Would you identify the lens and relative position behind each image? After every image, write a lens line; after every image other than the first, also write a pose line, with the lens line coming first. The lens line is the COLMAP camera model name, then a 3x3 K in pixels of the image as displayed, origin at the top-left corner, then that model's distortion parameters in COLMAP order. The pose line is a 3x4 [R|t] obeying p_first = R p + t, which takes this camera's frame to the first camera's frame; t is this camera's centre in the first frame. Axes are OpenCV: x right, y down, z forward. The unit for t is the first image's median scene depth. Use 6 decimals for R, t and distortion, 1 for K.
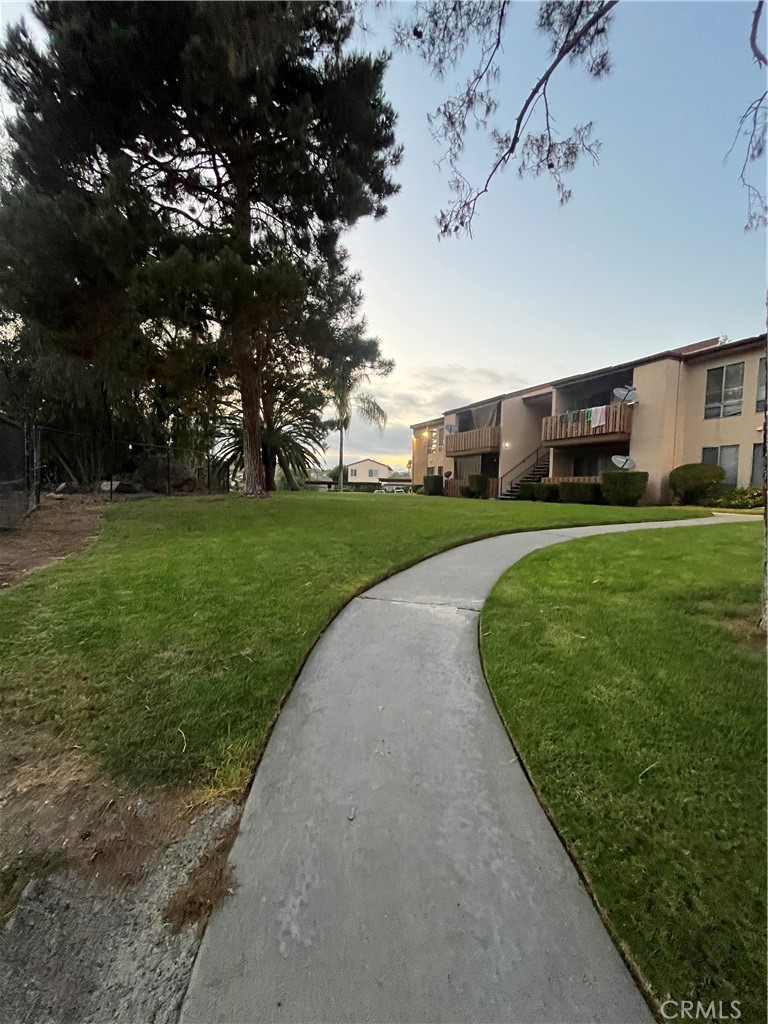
lens RADIAL K [[409.6, 0, 382.7], [0, 409.6, 512.5], [0, 0, 1]] dist [-0.000850, -0.000088]
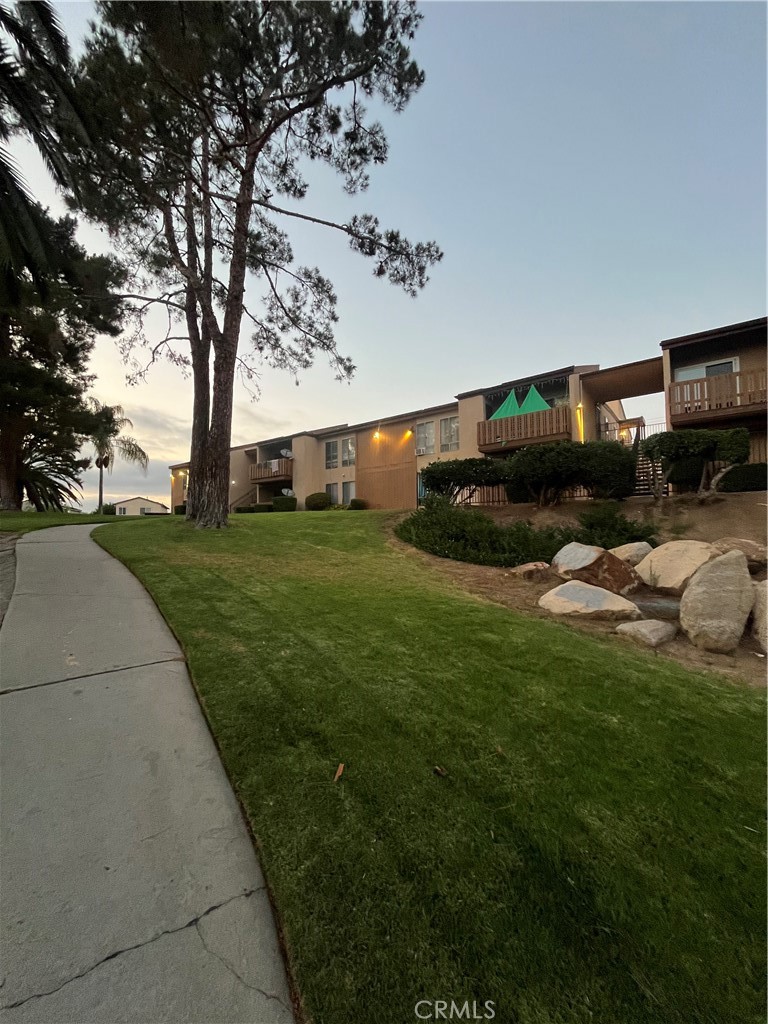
lens RADIAL K [[409.6, 0, 385.2], [0, 409.6, 515.7], [0, 0, 1]] dist [-0.000850, -0.000088]
pose [[0.889282, -0.015964, 0.457080, 0.086945], [0.059749, 0.994881, -0.081499, 0.072248], [-0.453439, 0.099786, 0.885684, -0.360328]]
